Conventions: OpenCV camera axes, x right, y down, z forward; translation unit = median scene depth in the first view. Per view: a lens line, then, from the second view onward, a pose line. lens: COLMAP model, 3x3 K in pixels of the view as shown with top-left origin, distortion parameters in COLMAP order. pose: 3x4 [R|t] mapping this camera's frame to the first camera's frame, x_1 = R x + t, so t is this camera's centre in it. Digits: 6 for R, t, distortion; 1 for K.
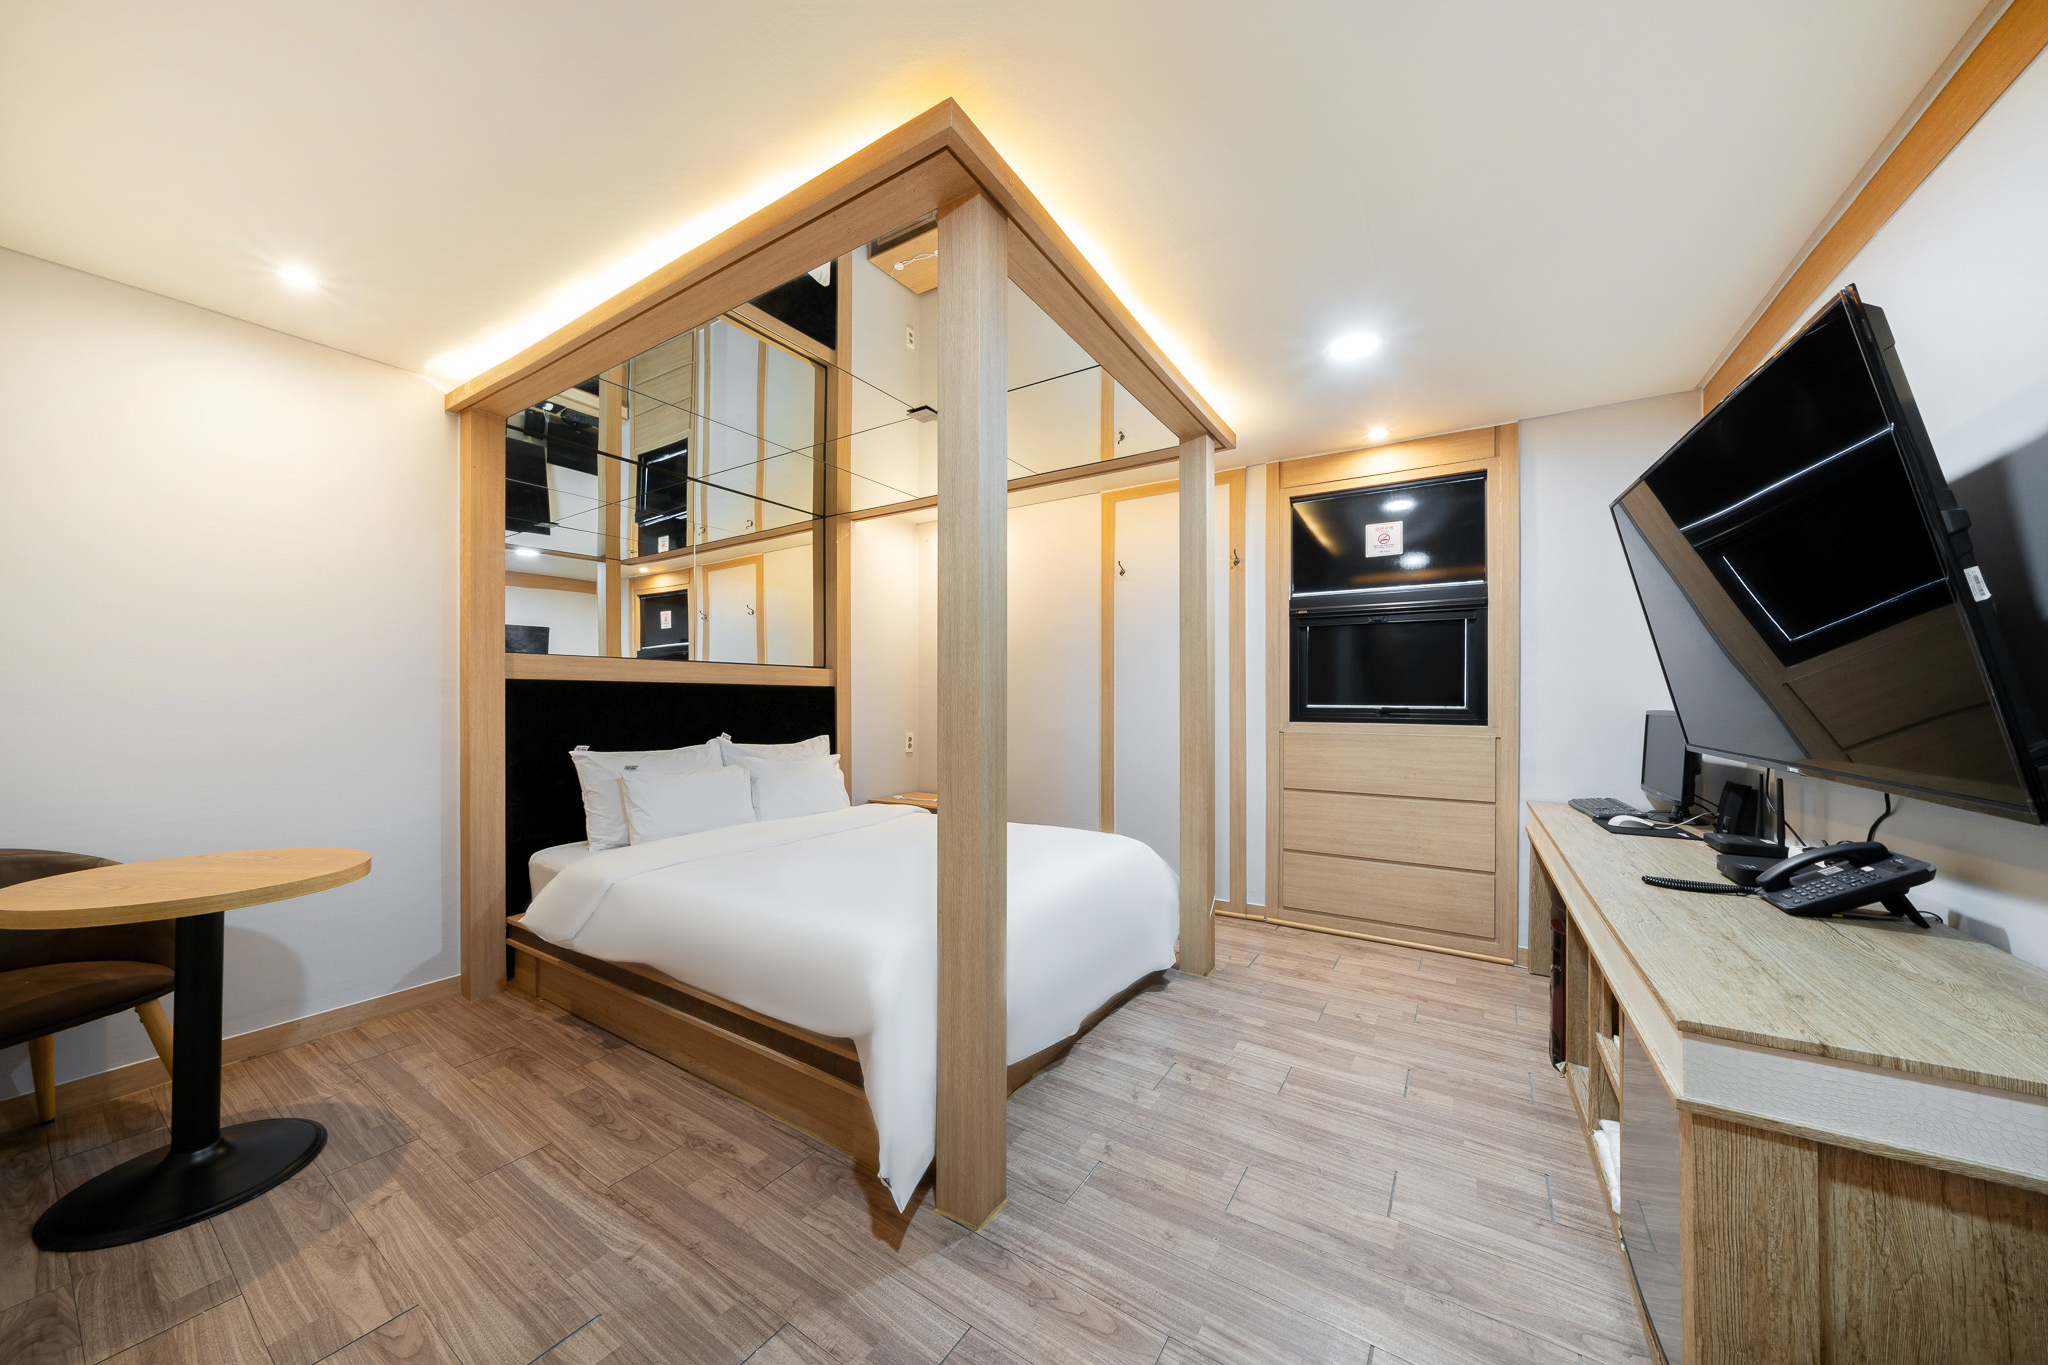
lens RADIAL K [[705.9, 0, 1009.9], [0, 705.9, 711.8], [0, 0, 1]] dist [-0.000642, -0.000004]
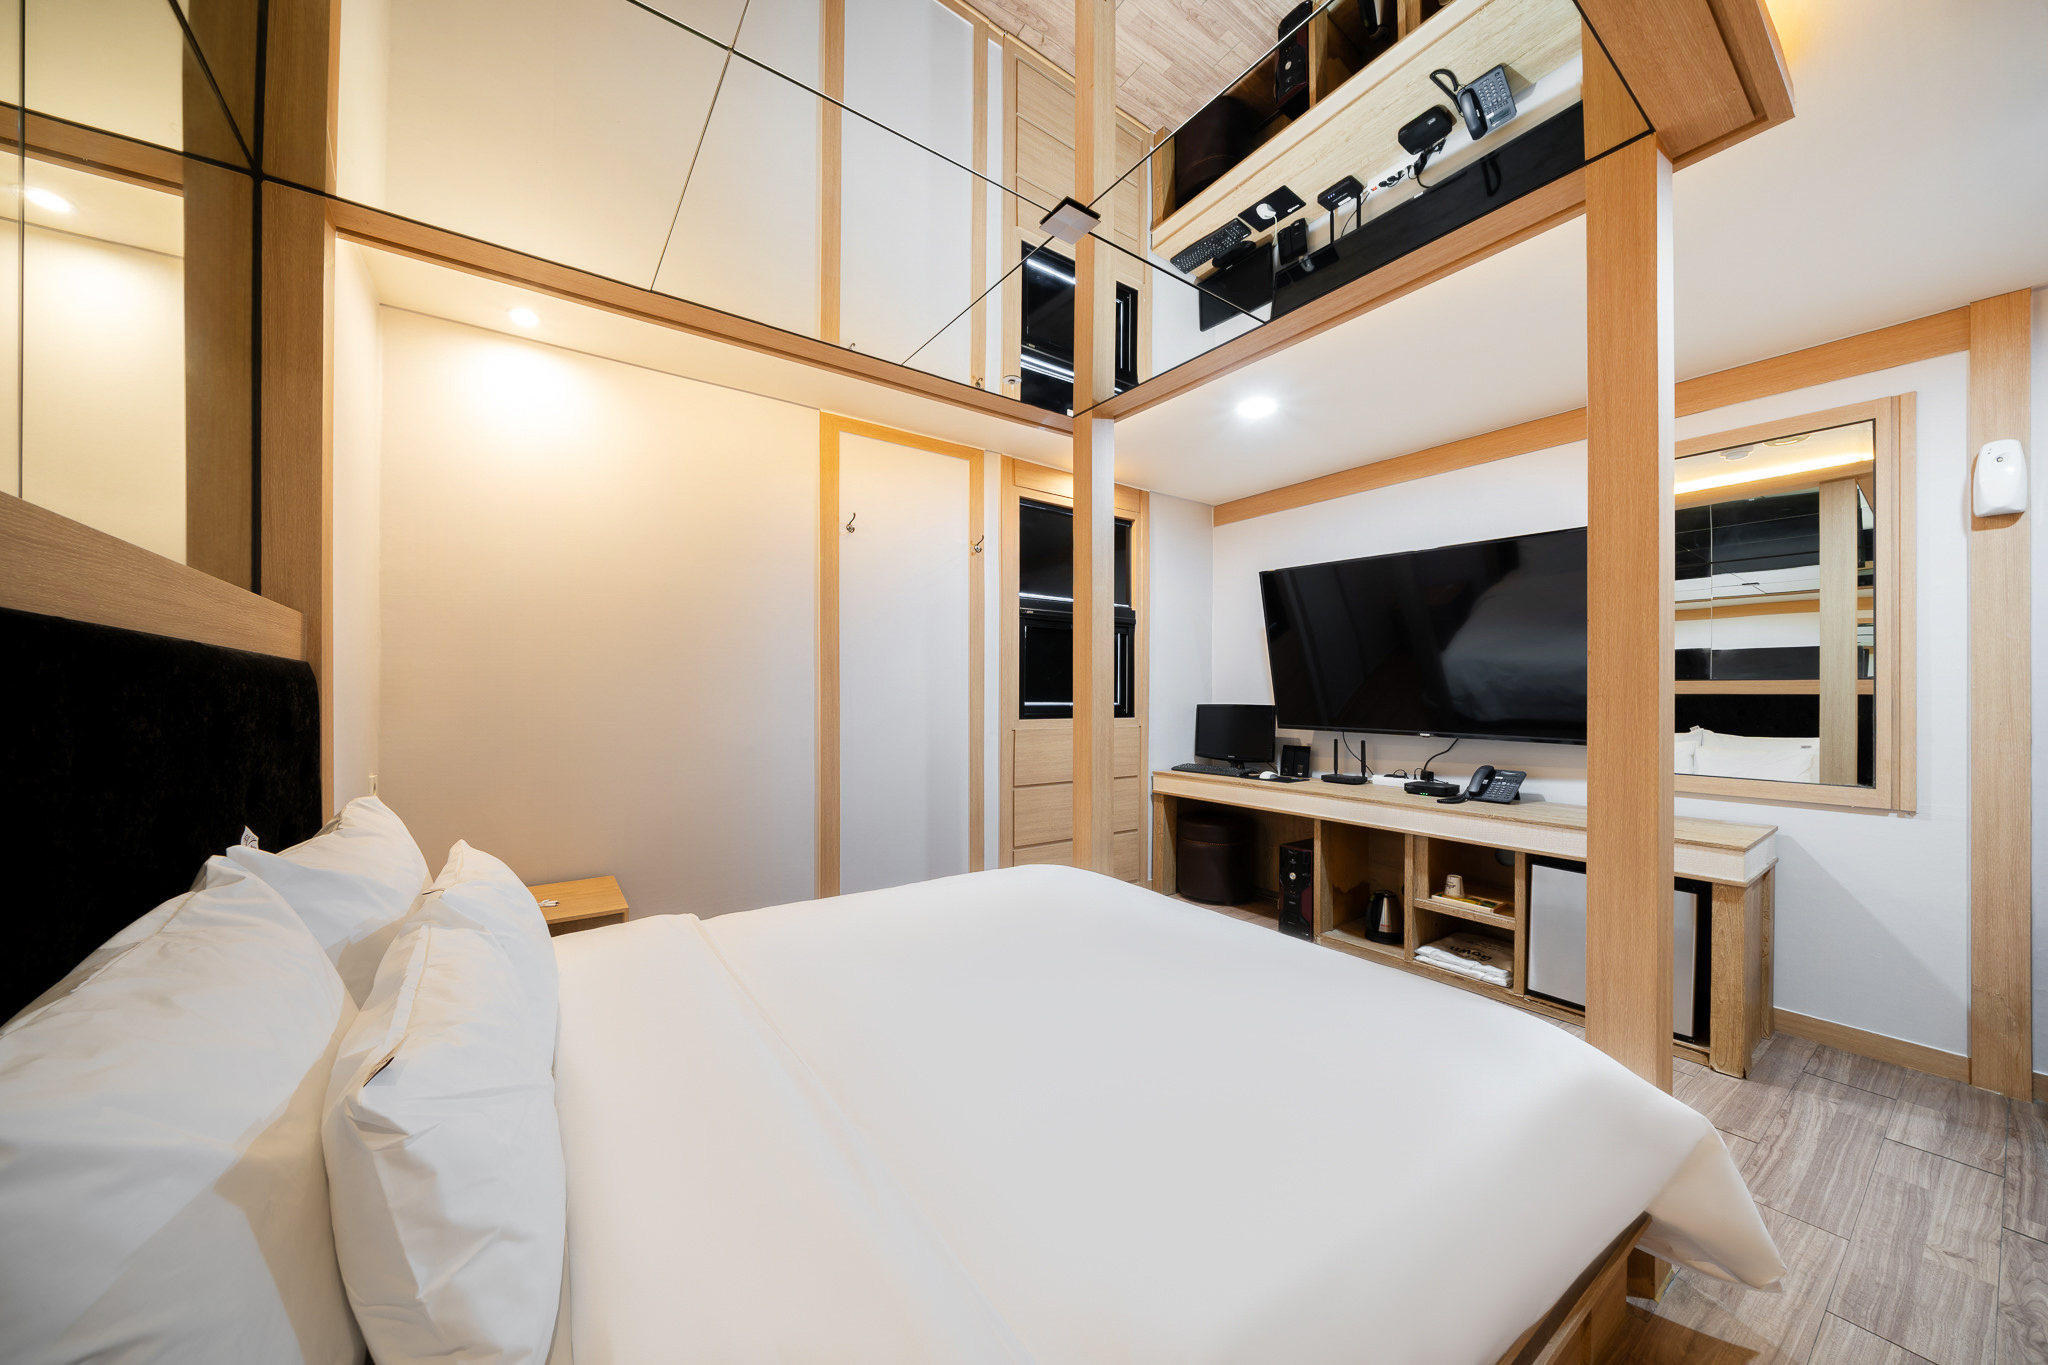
lens RADIAL K [[711.3, 0, 1015.7], [0, 711.3, 700.3], [0, 0, 1]] dist [-0.002569, -0.000086]
pose [[0.379450, -0.005953, 0.925193, -0.541480], [0.010717, 0.999940, 0.002038, -0.015025], [-0.925150, 0.009142, 0.379492, 0.617816]]
